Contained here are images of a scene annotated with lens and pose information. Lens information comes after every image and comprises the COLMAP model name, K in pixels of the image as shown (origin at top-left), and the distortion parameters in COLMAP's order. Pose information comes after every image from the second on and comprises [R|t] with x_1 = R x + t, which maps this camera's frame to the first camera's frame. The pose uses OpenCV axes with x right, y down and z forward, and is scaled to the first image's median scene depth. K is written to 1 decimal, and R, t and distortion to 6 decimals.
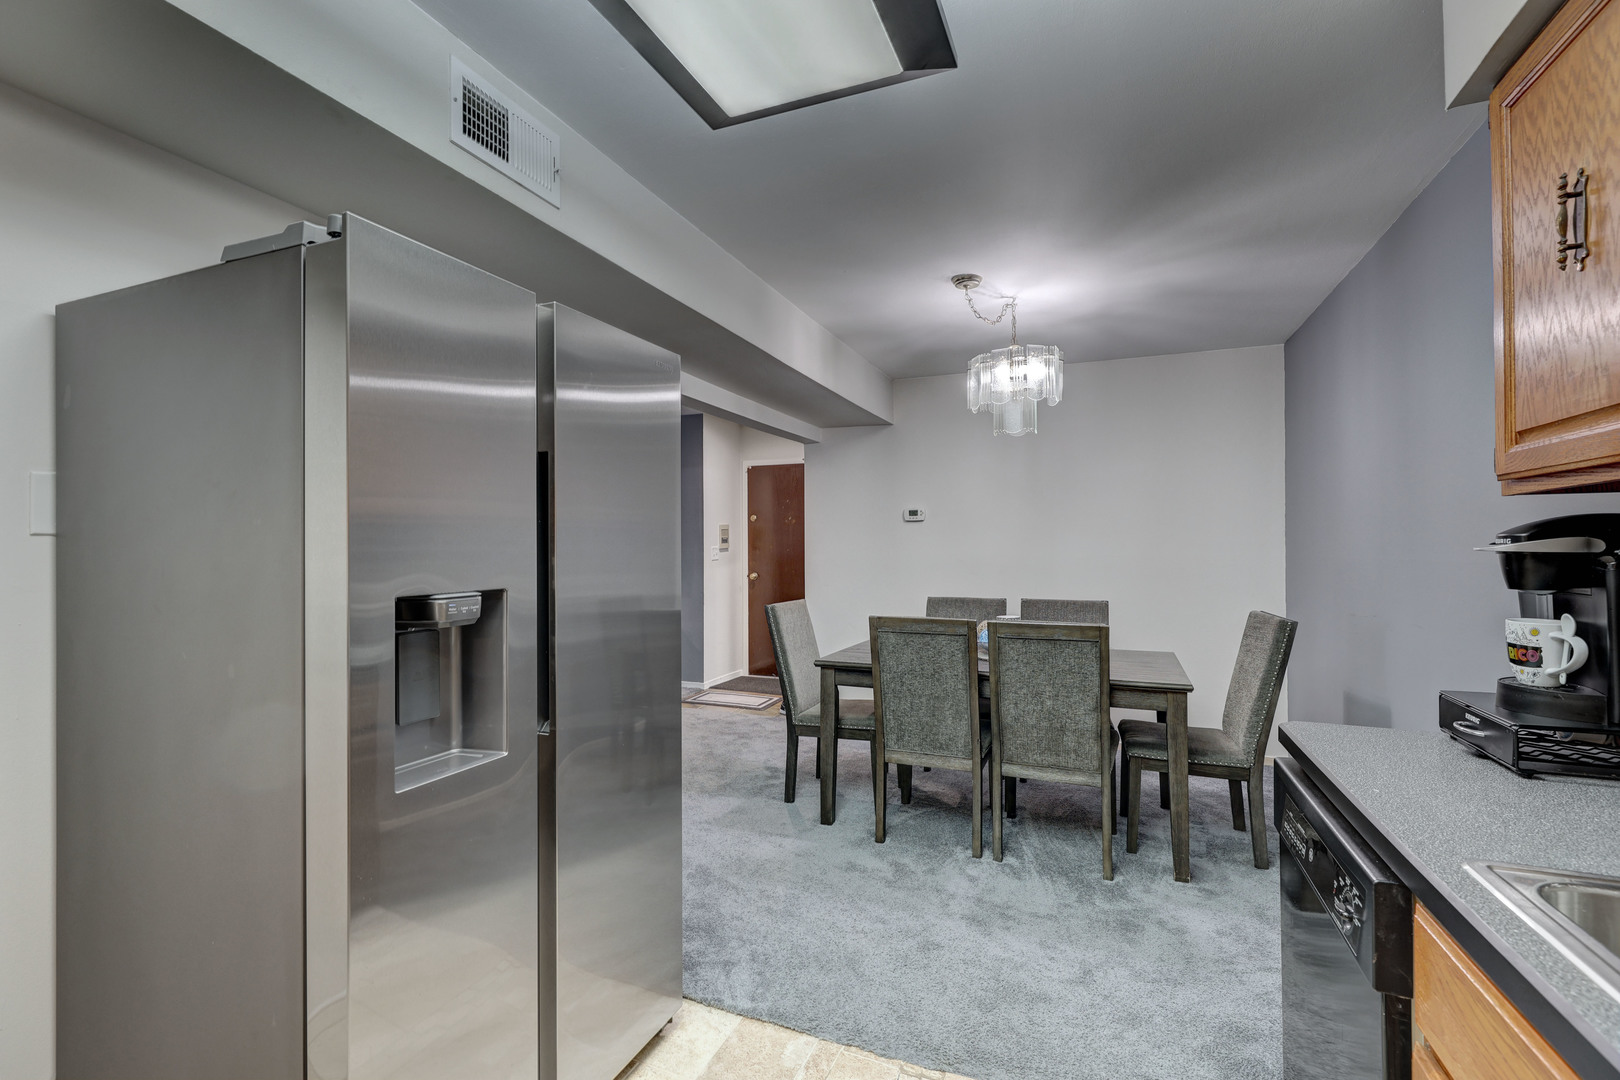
lens RADIAL K [[739.6, 0, 810.8], [0, 739.6, 545.7], [0, 0, 1]] dist [0.000253, -0.000169]
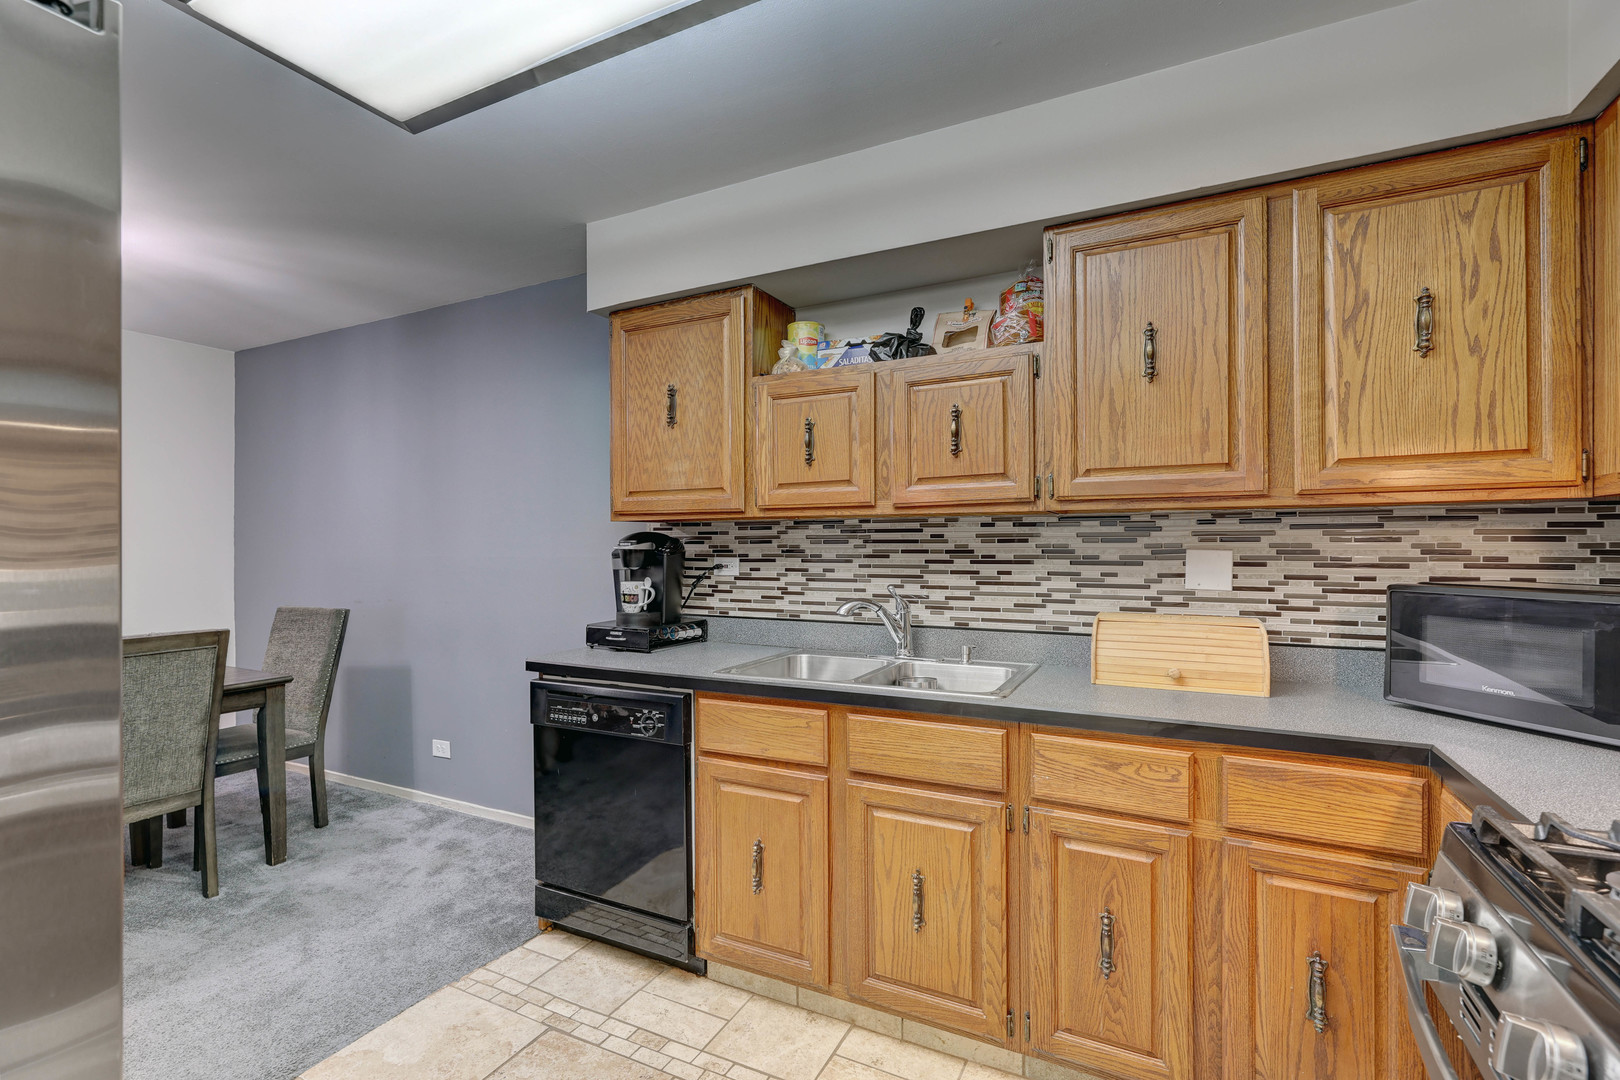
lens RADIAL K [[728.1, 0, 810.0], [0, 728.1, 540.0], [0, 0, 1]] dist [-0.000314, -0.000410]
pose [[0.077143, 0.008600, 0.996983, -0.527398], [0.002117, 0.999959, -0.008790, 0.000211], [-0.997018, 0.002789, 0.077122, 0.169496]]
